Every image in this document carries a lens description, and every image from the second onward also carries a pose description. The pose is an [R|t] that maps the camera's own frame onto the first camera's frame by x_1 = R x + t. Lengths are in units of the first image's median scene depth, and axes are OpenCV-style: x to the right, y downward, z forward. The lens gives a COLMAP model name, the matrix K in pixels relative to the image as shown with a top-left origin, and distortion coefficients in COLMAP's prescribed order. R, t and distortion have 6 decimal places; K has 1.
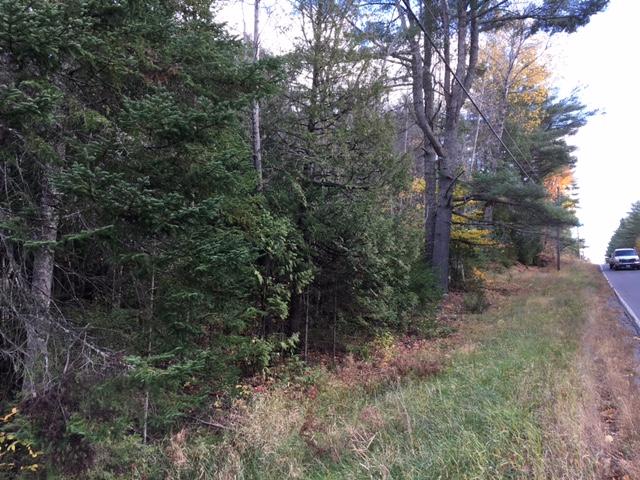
lens RADIAL K [[540.2, 0, 320.0], [0, 540.2, 240.0], [0, 0, 1]] dist [0.063263, 0.004164]
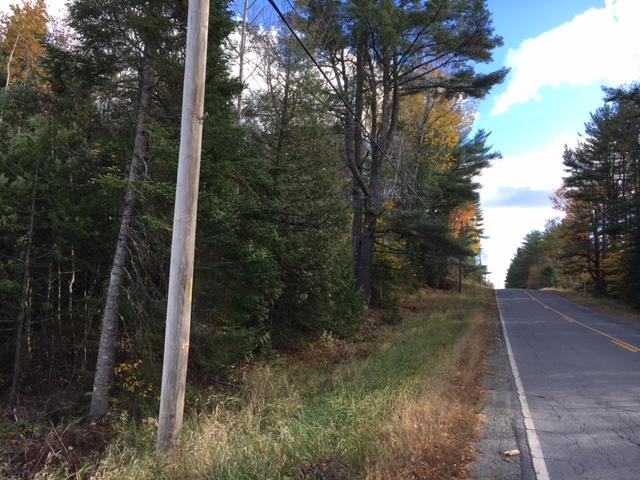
lens RADIAL K [[540.2, 0, 320.0], [0, 540.2, 240.0], [0, 0, 1]] dist [0.063263, 0.004164]
pose [[0.988548, 0.039596, 0.145618, -0.046091], [-0.034611, 0.998730, -0.036606, -0.006625], [-0.146883, 0.031147, 0.988663, -0.153026]]
